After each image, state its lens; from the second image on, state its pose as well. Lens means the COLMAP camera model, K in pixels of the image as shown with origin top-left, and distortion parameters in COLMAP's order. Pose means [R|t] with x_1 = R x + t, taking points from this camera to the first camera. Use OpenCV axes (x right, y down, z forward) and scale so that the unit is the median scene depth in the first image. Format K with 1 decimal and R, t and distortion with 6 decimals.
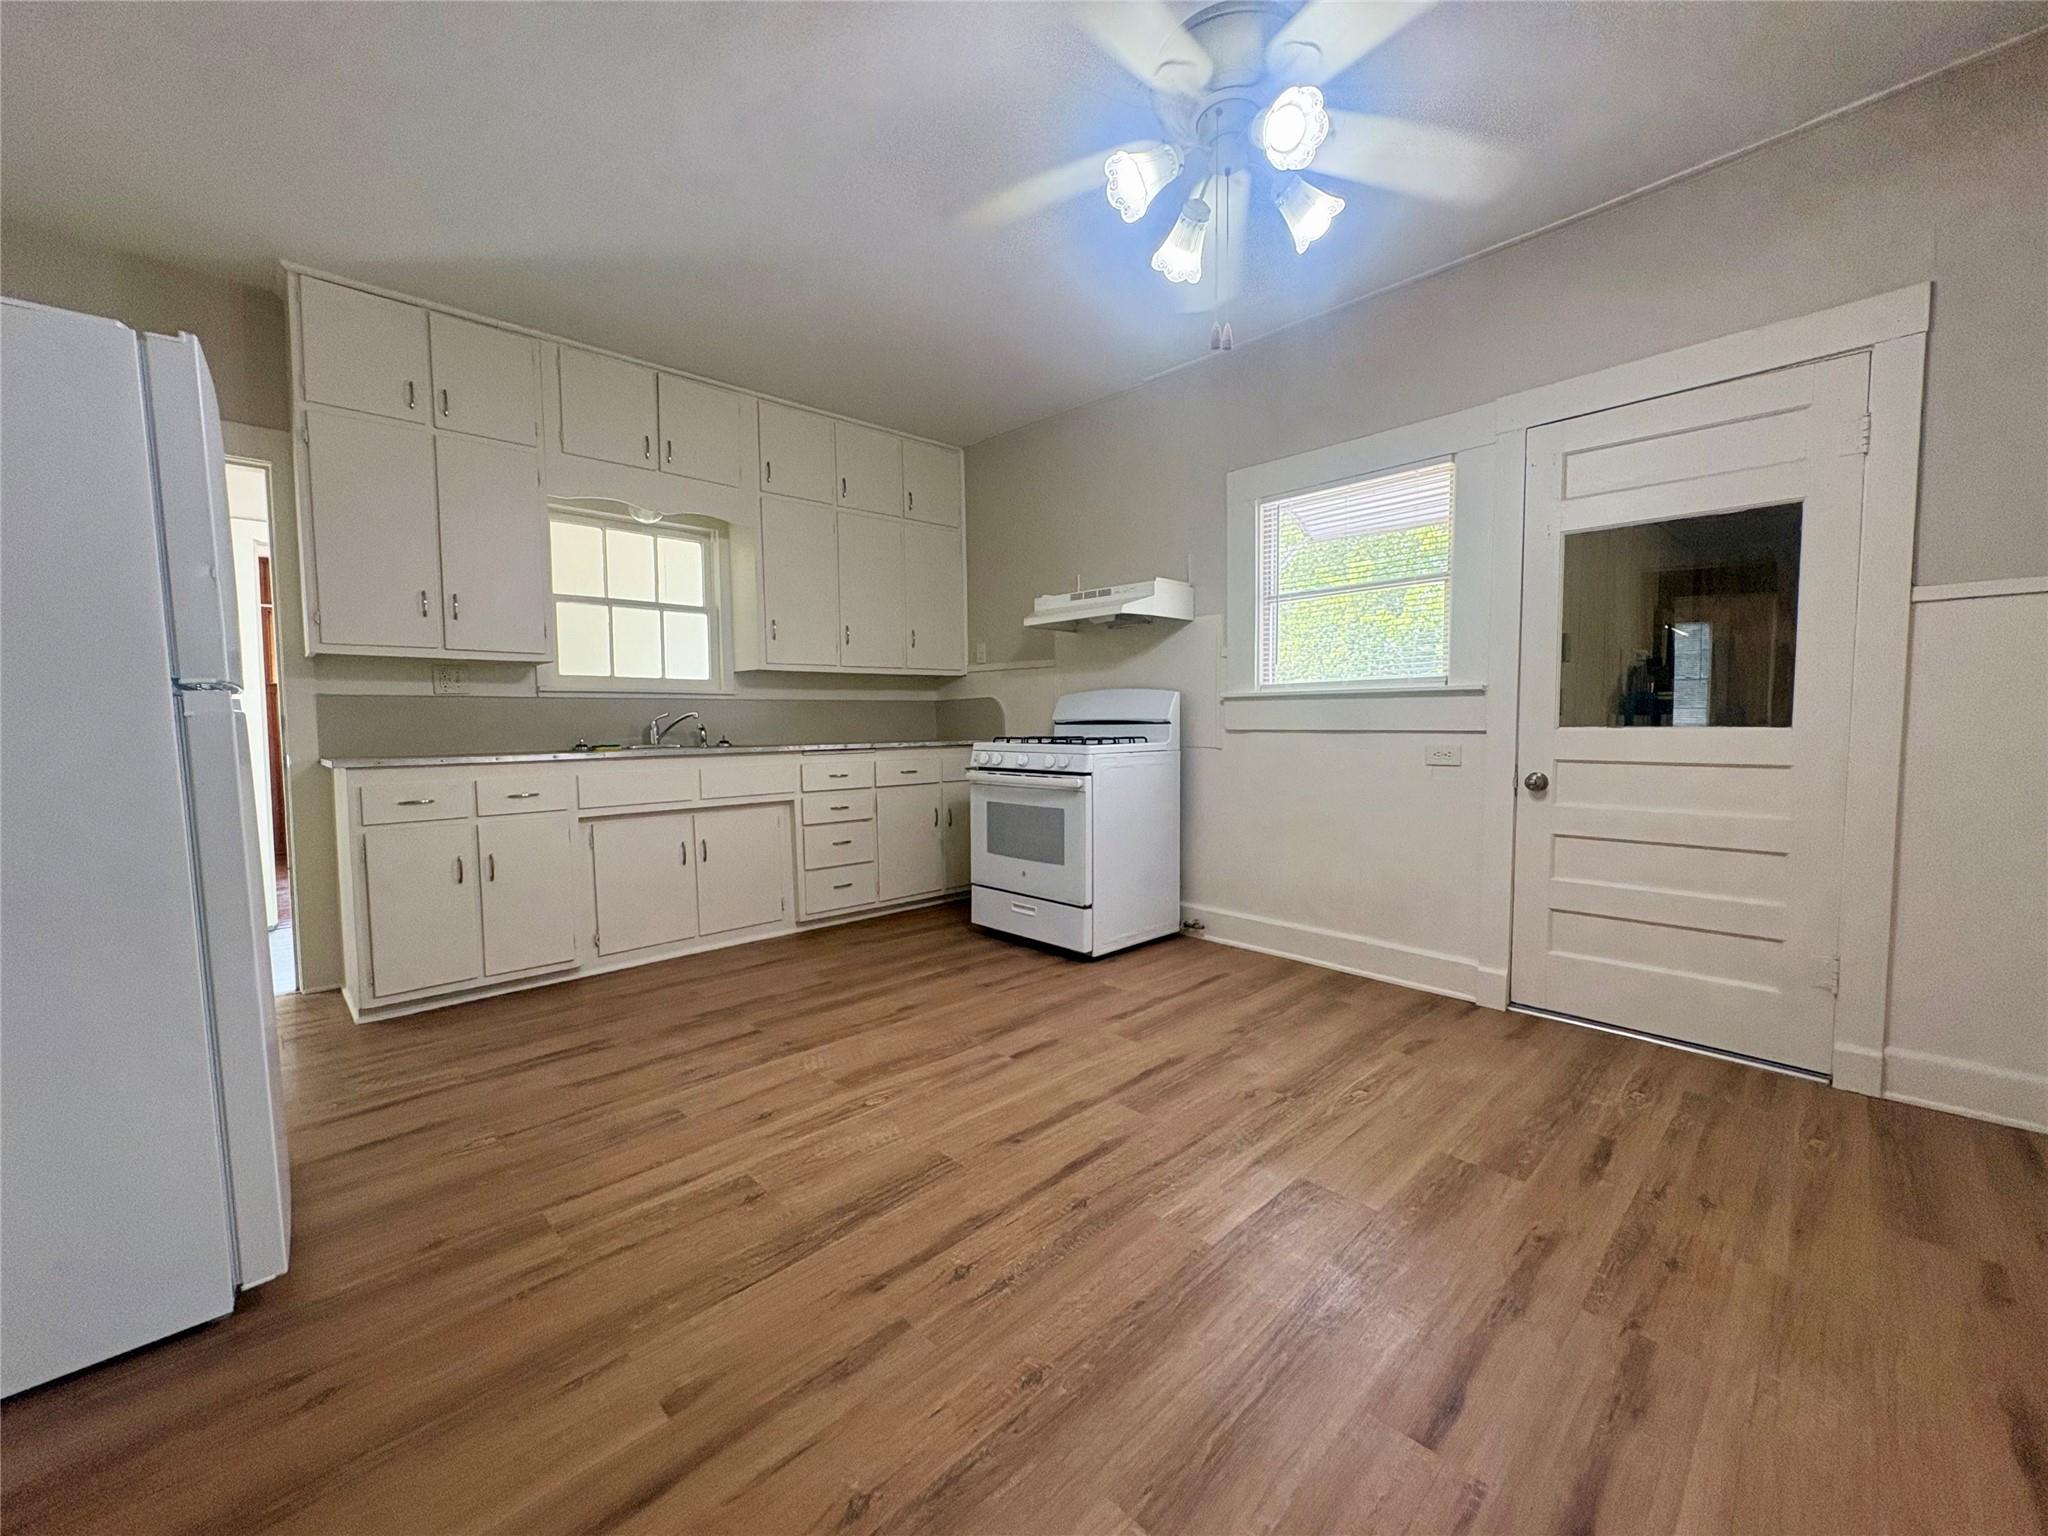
lens RADIAL K [[816.6, 0, 1023.5], [0, 816.6, 770.0], [0, 0, 1]] dist [-0.005710, -0.000124]
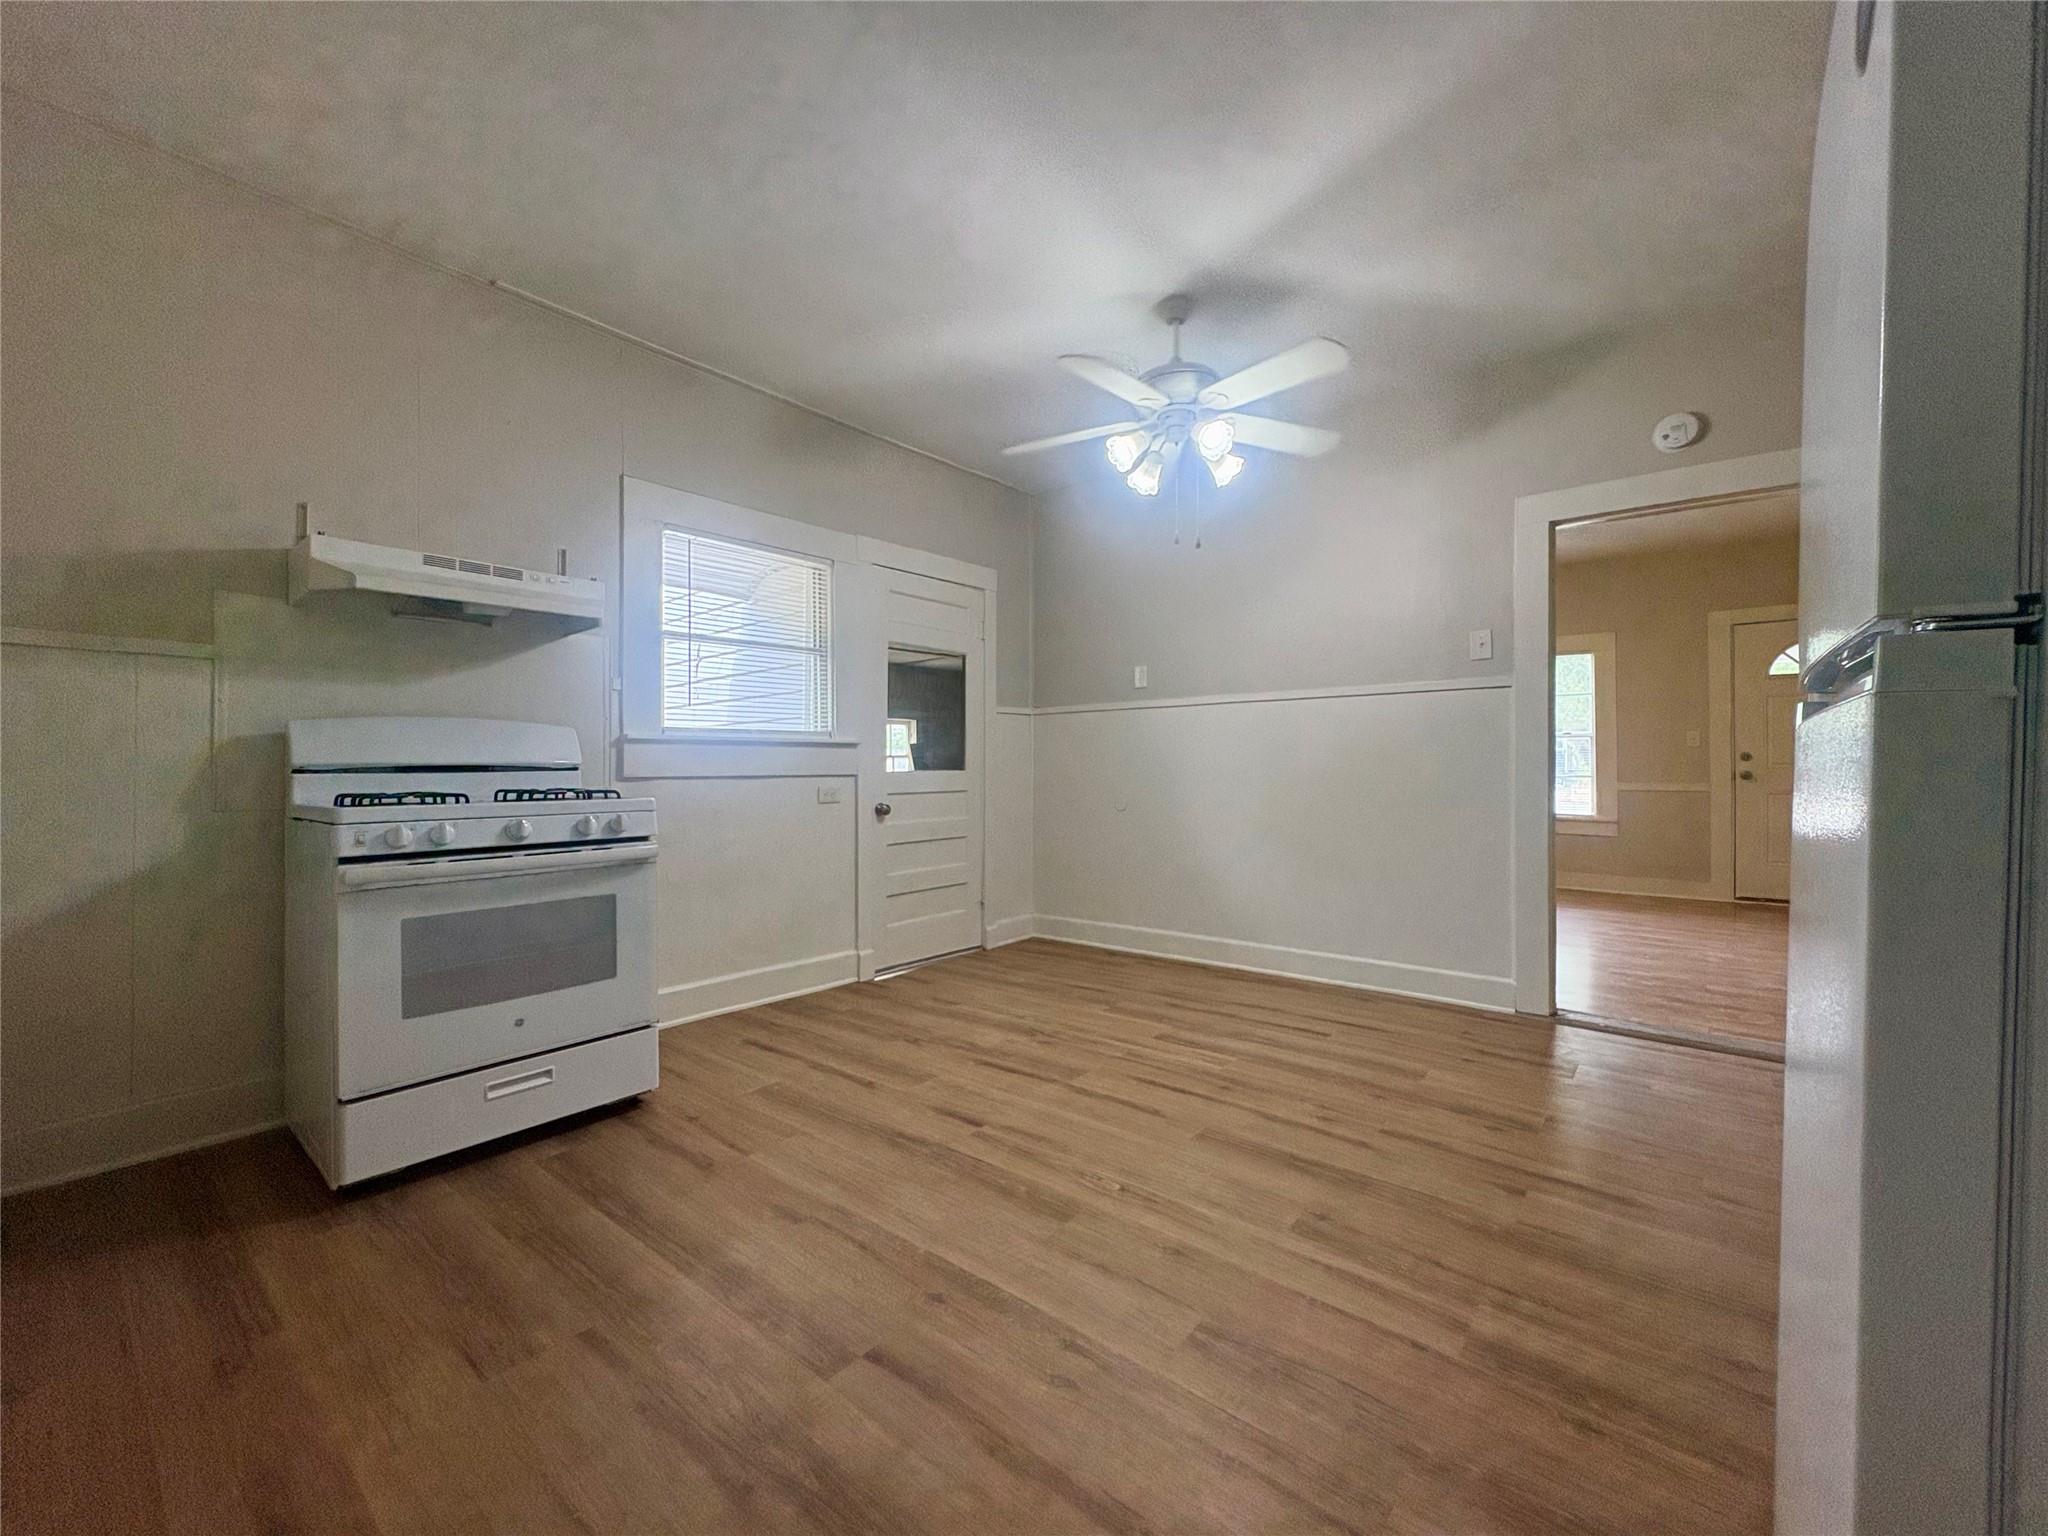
lens RADIAL K [[816.6, 0, 1023.8], [0, 816.6, 772.3], [0, 0, 1]] dist [-0.005710, -0.000124]
pose [[-0.118607, 0.000694, 0.992941, -0.924193], [0.064598, 0.997887, 0.007019, -0.049933], [-0.990838, 0.064974, -0.118401, 1.022900]]
